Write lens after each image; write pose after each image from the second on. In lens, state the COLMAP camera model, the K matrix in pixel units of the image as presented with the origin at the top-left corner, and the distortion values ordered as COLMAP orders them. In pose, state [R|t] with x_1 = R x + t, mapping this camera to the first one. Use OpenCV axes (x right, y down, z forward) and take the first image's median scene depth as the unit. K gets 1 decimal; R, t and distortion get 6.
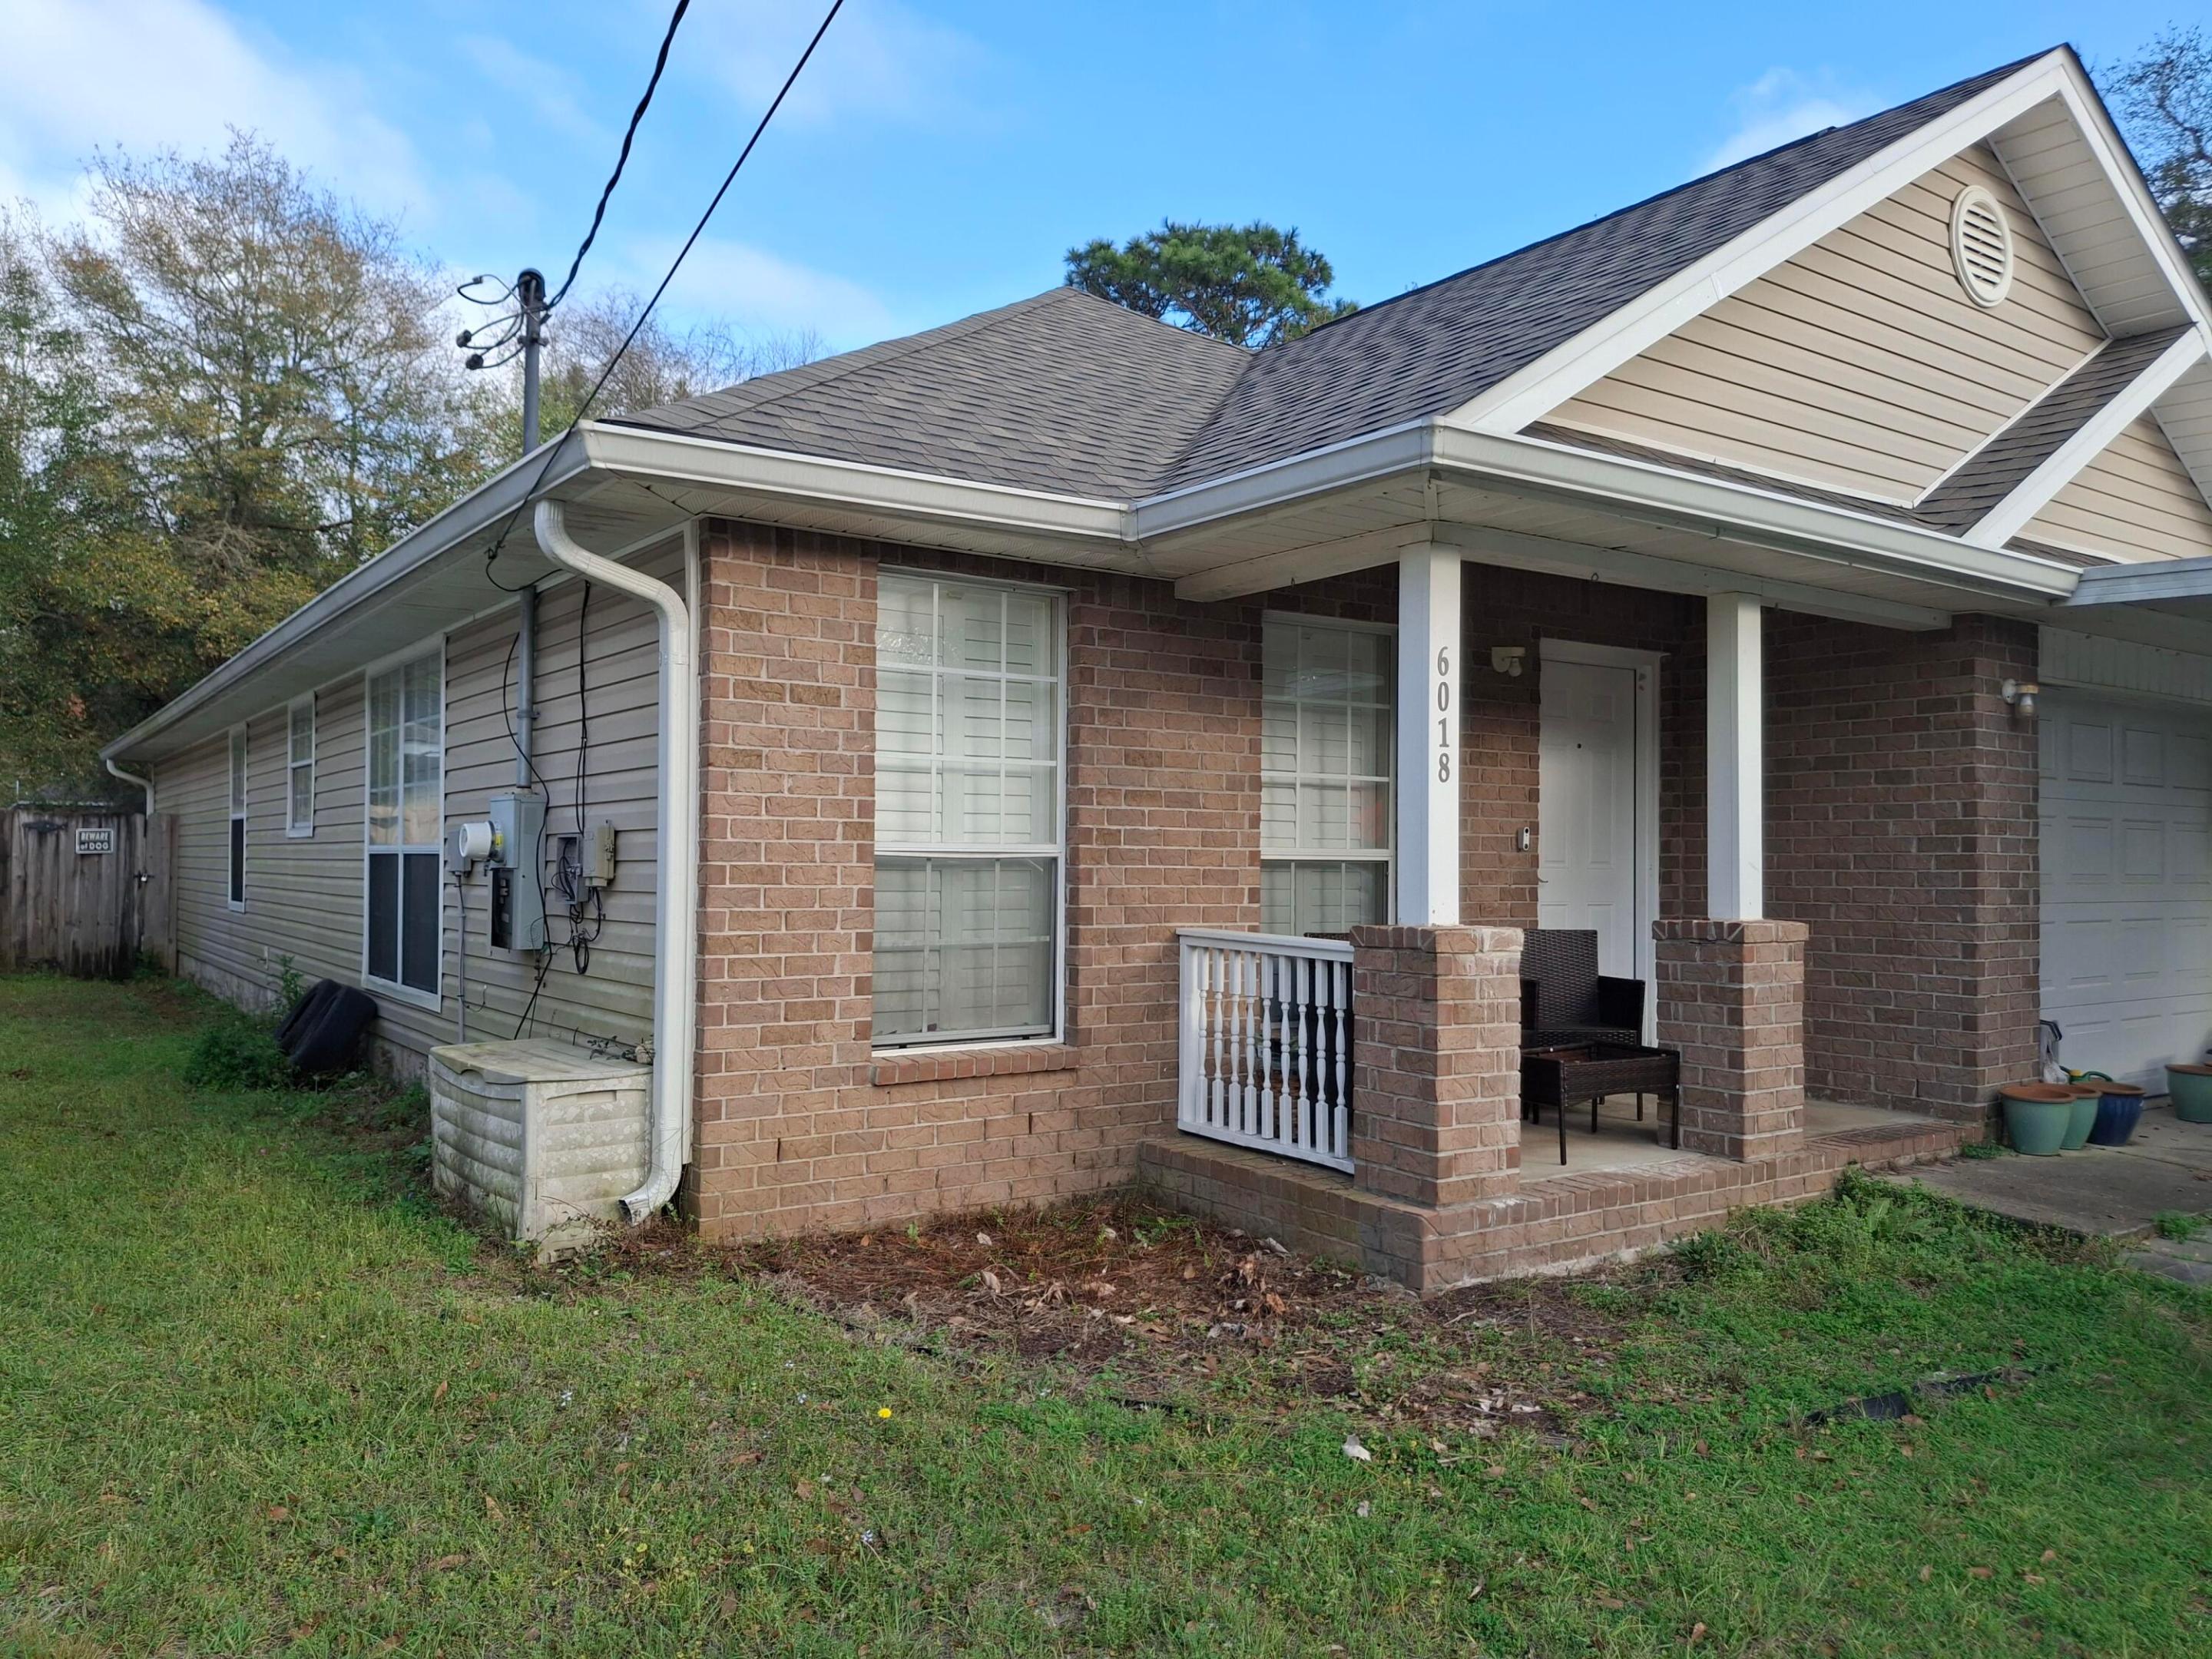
lens RADIAL K [[1619.9, 0, 1144.7], [0, 1619.9, 821.2], [0, 0, 1]] dist [0.214411, -0.436646]
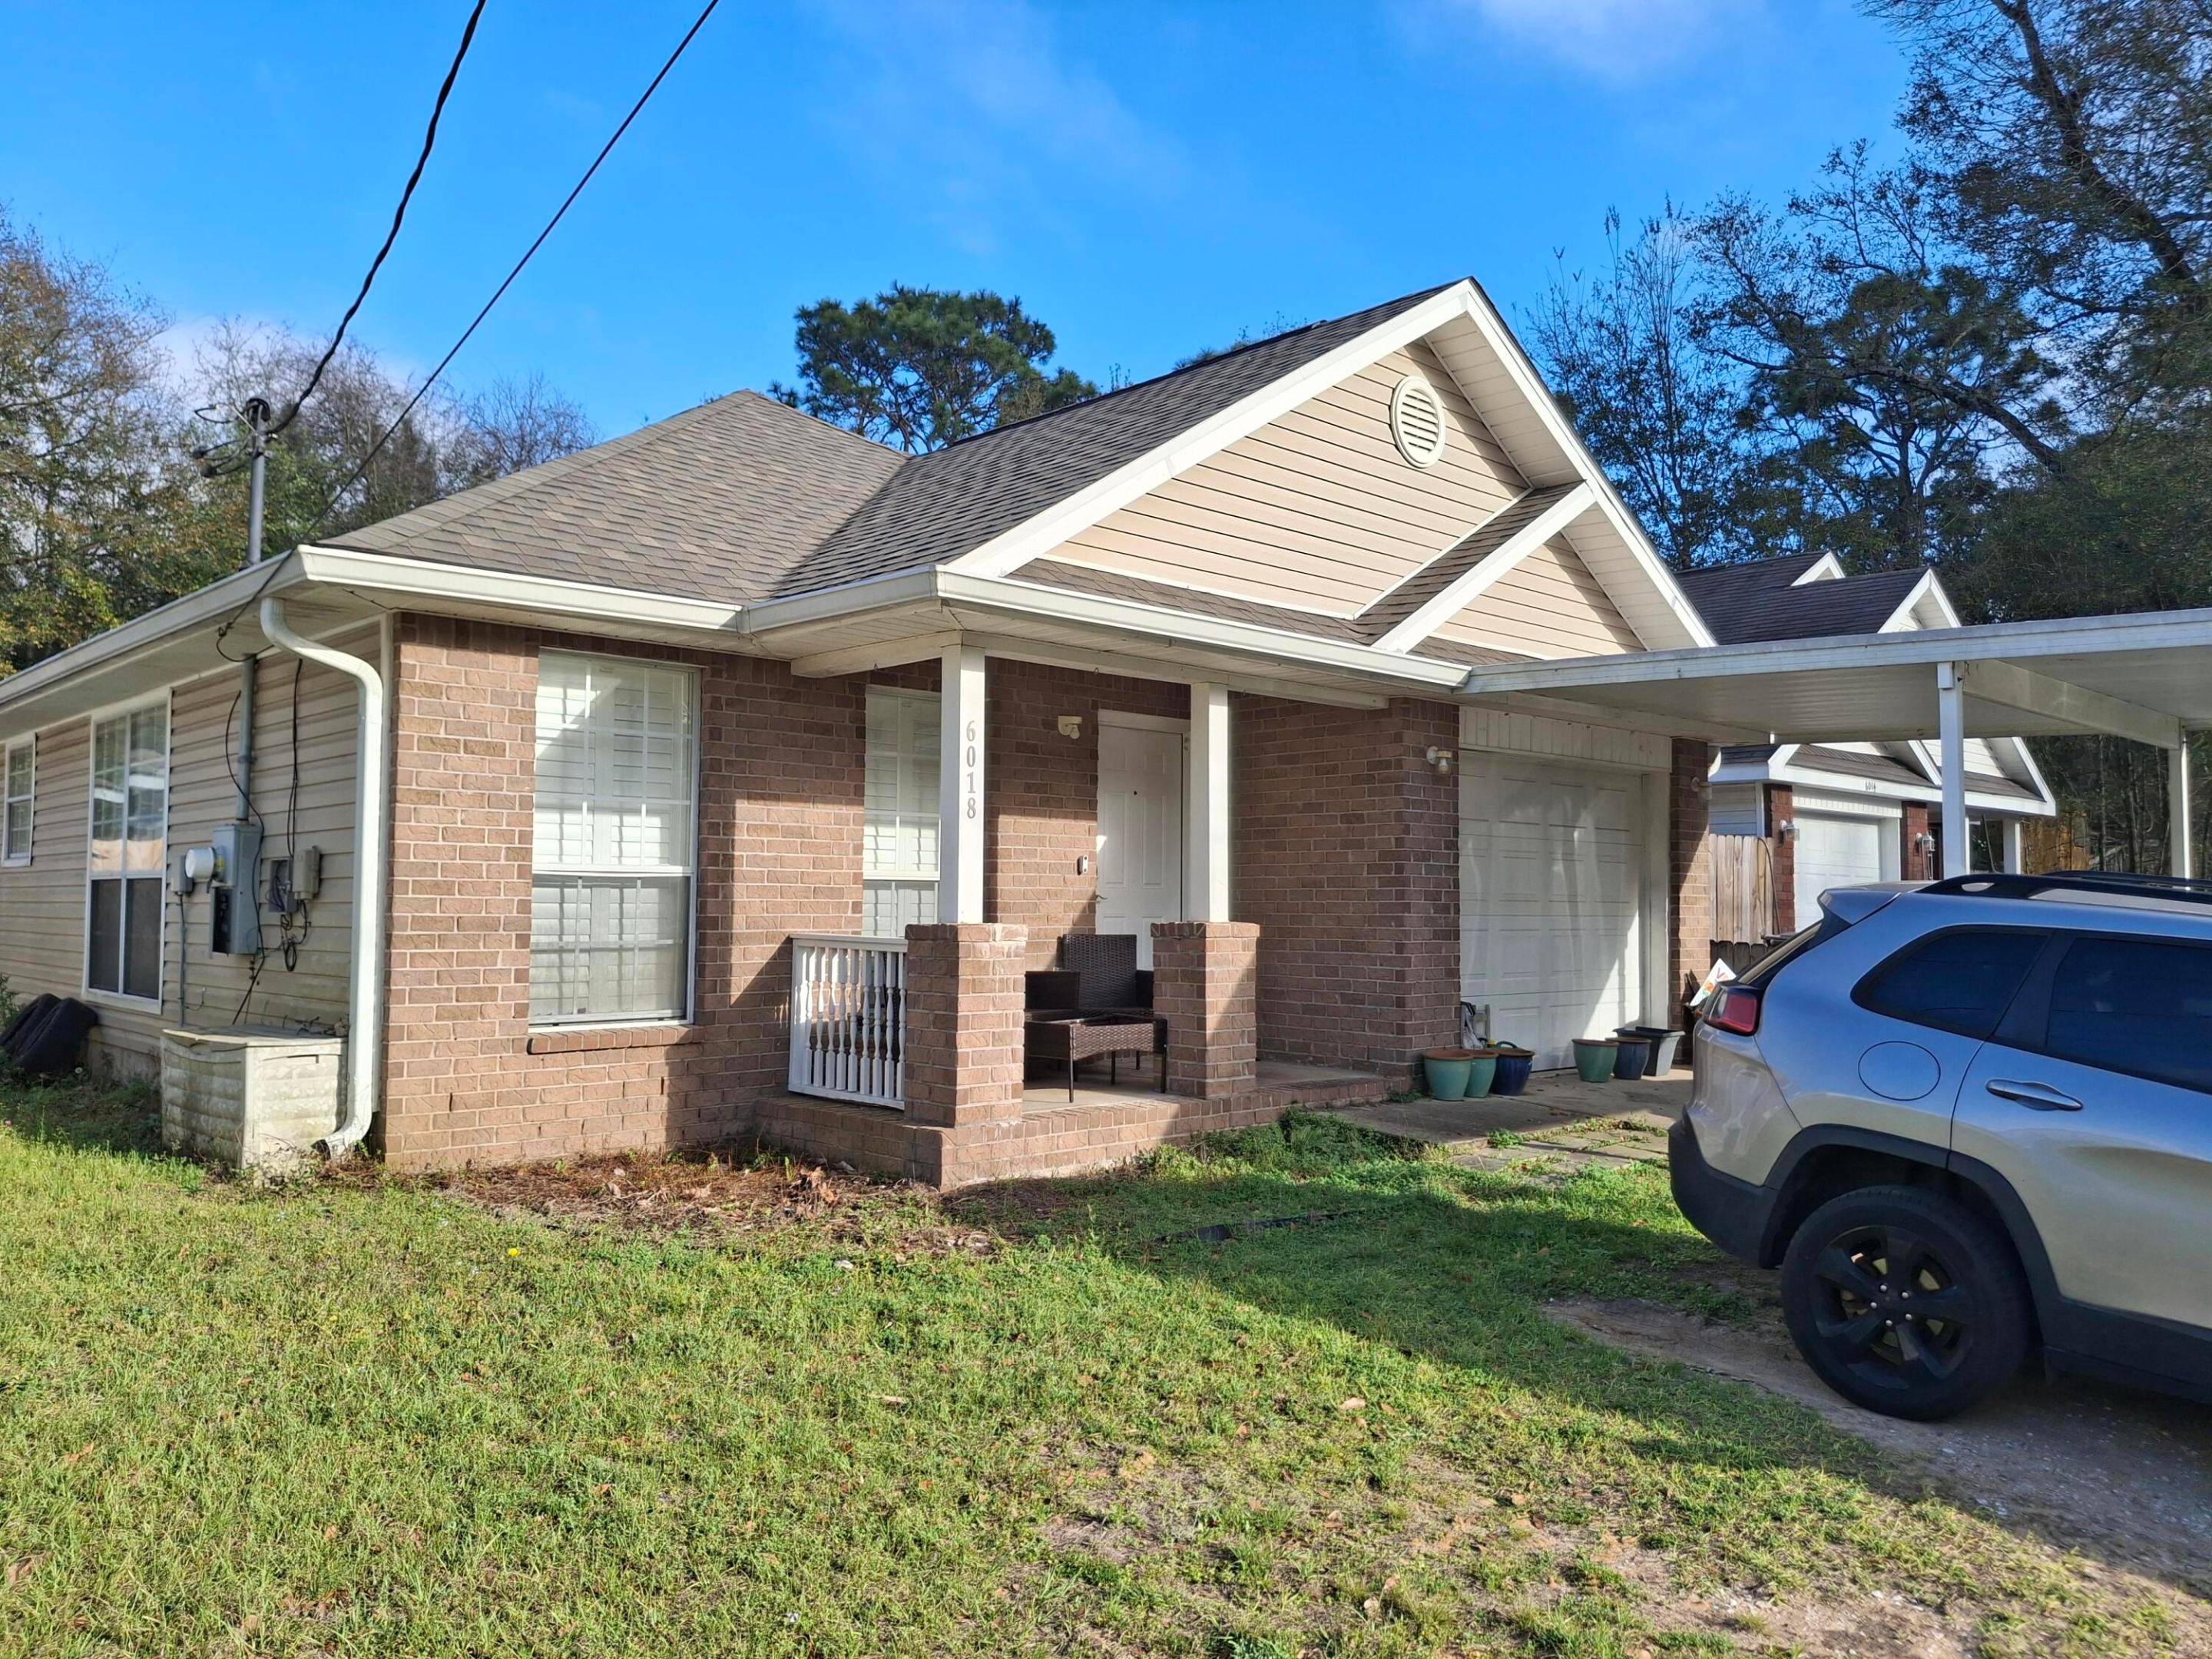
lens RADIAL K [[1637.9, 0, 1131.4], [0, 1637.9, 817.0], [0, 0, 1]] dist [0.115294, -0.179967]
pose [[0.989903, 0.005976, 0.141619, 0.103868], [-0.002020, 0.999604, -0.028058, 0.010970], [-0.141731, 0.027489, 0.989523, -0.323103]]
